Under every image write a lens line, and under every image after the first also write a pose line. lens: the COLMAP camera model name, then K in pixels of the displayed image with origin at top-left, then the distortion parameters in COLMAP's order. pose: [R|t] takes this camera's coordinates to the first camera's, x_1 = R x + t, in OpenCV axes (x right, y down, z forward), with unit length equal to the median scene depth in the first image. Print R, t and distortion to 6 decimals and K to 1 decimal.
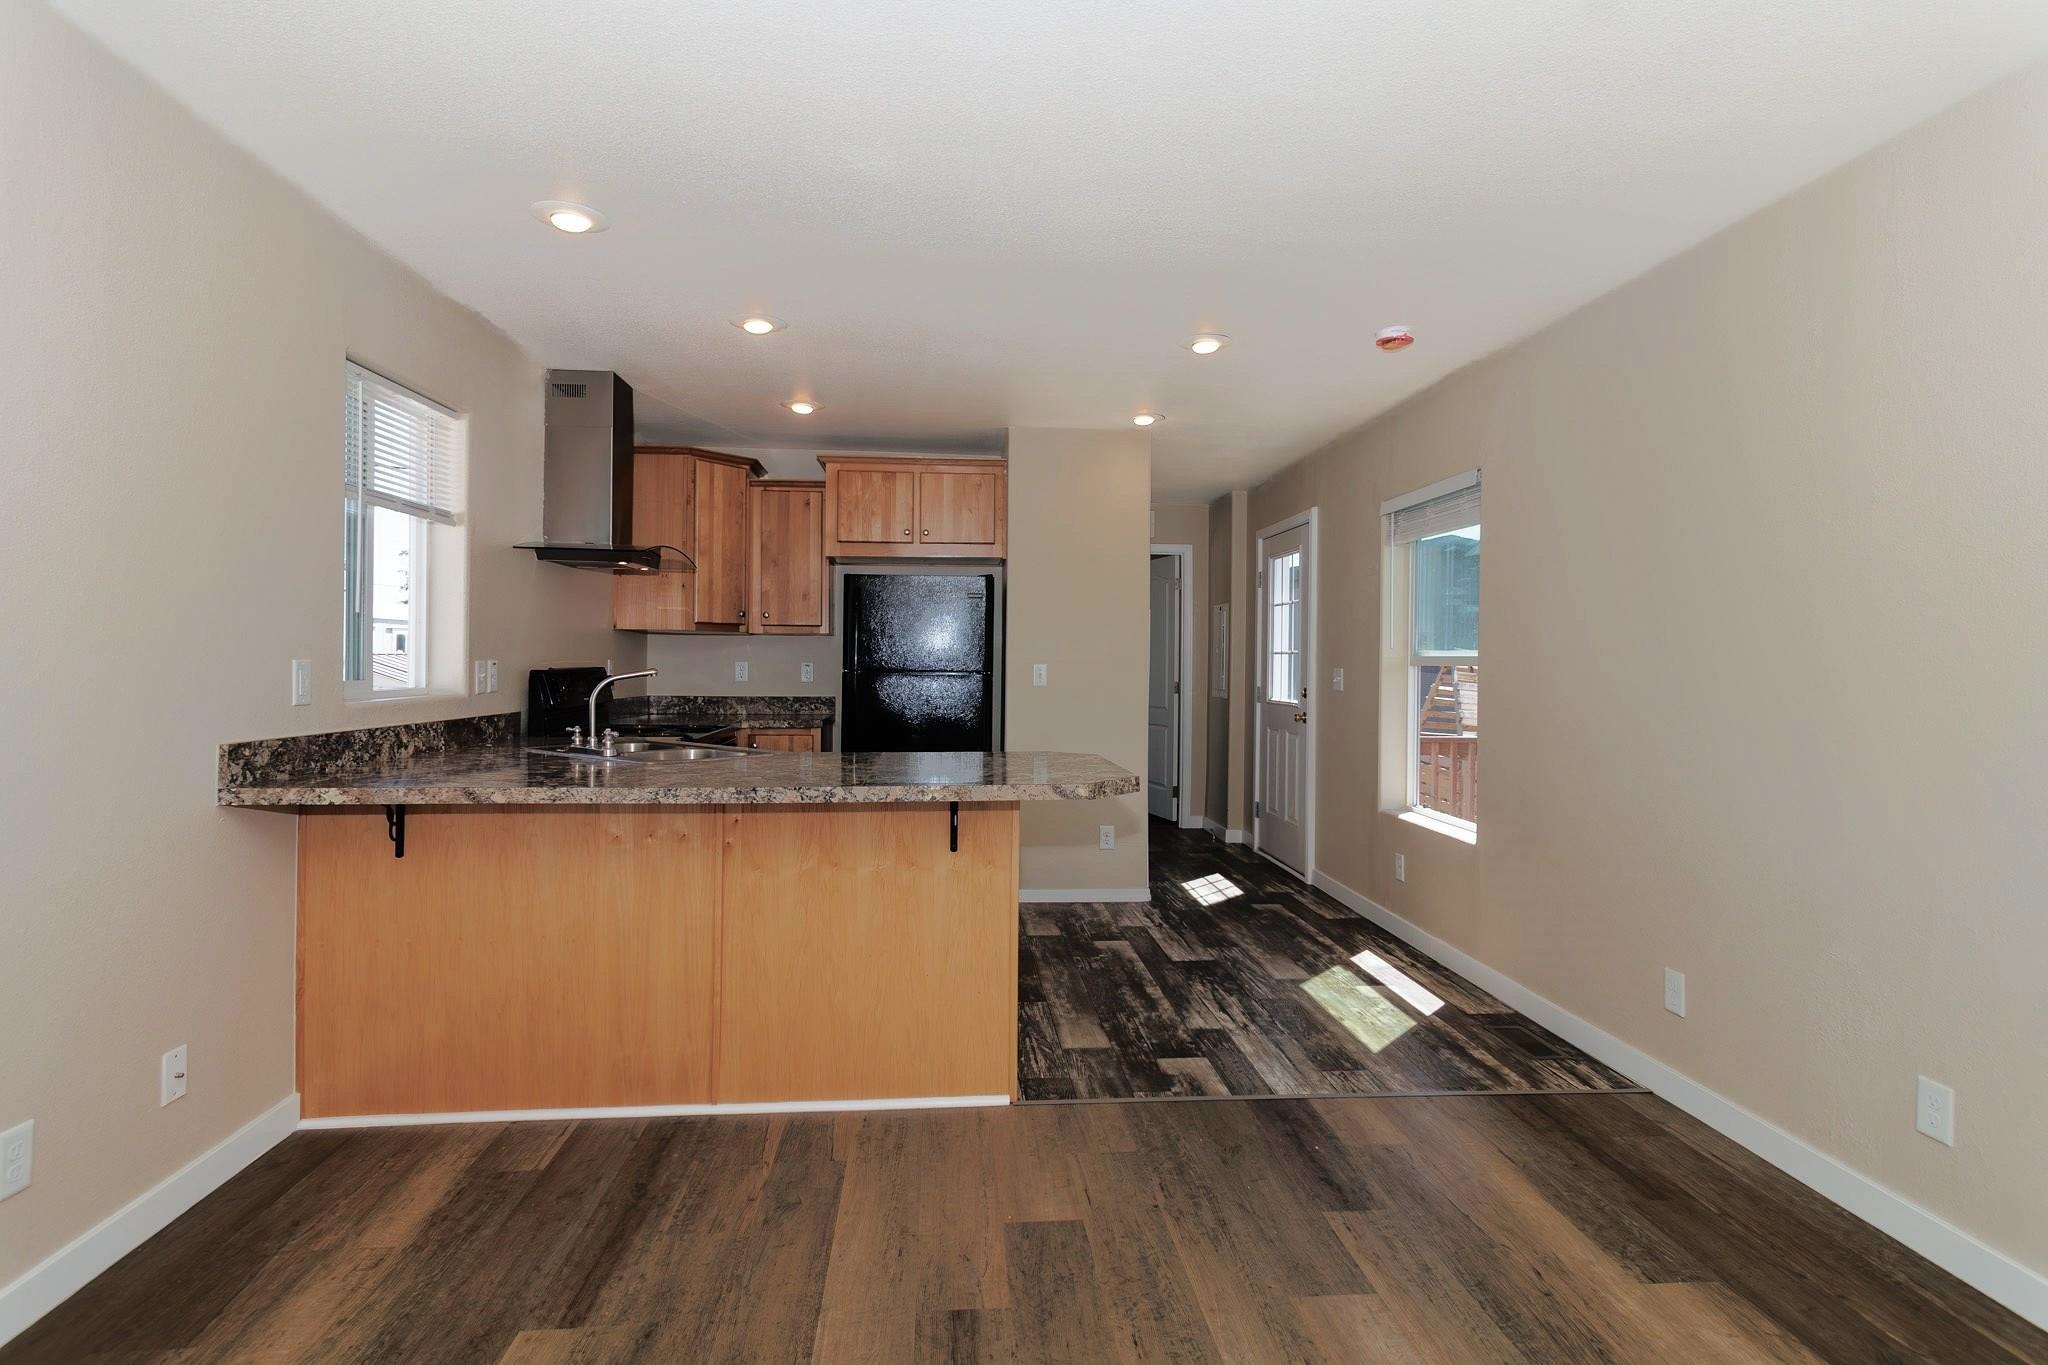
lens RADIAL K [[1067.4, 0, 1038.0], [0, 1067.4, 660.9], [0, 0, 1]] dist [0.003590, -0.000229]
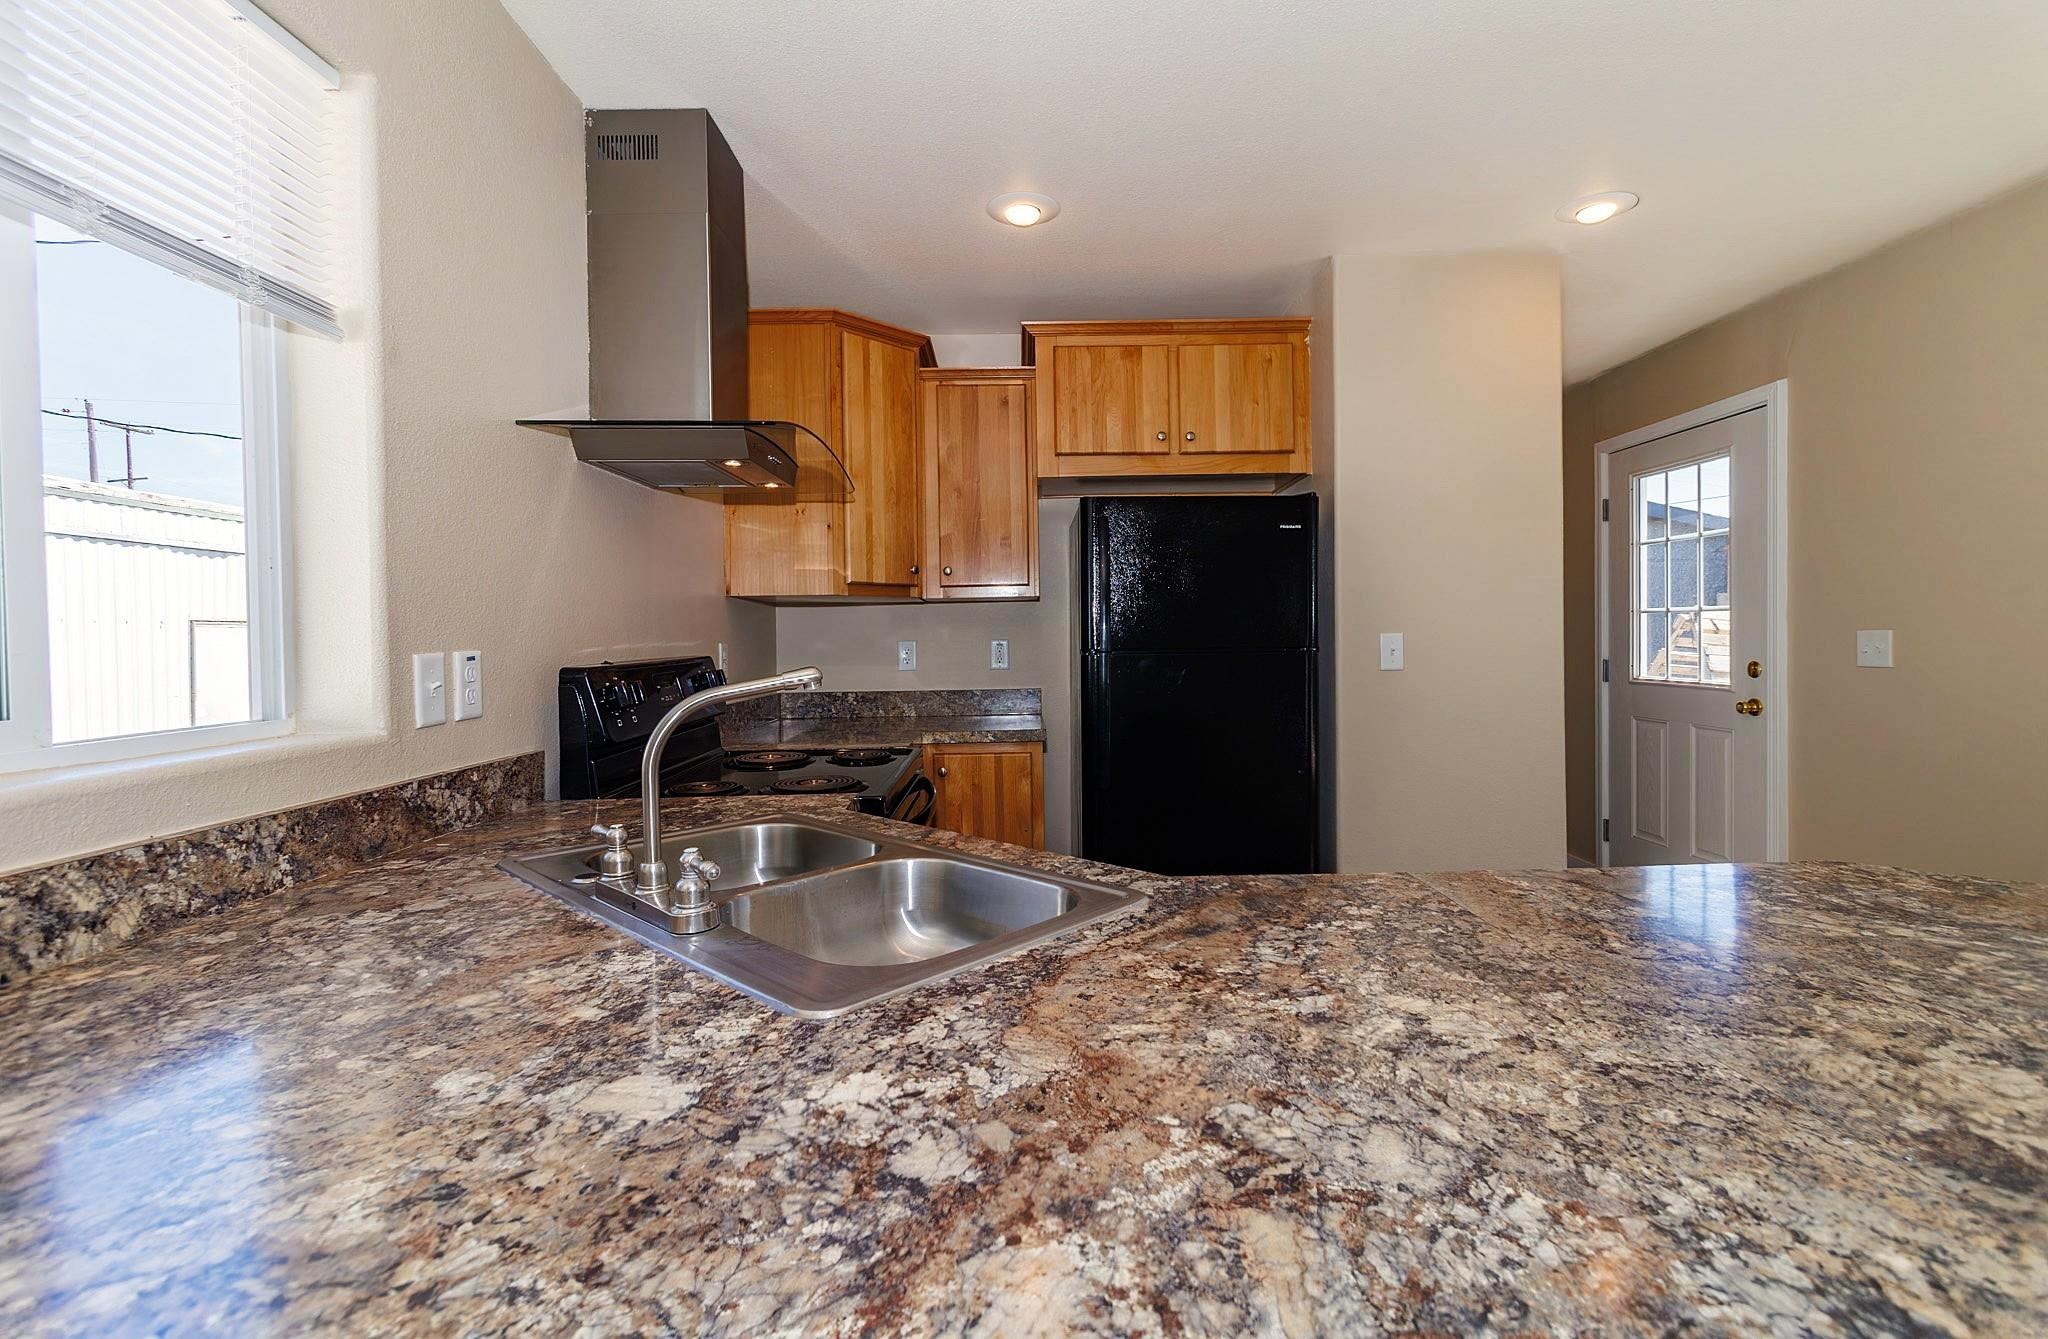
lens RADIAL K [[929.5, 0, 1028.7], [0, 929.5, 650.4], [0, 0, 1]] dist [-0.001623, -0.000431]
pose [[0.996685, -0.022491, -0.078183, -0.198295], [0.023713, 0.999610, 0.014742, -0.000757], [0.077821, -0.016547, 0.996830, 0.523195]]
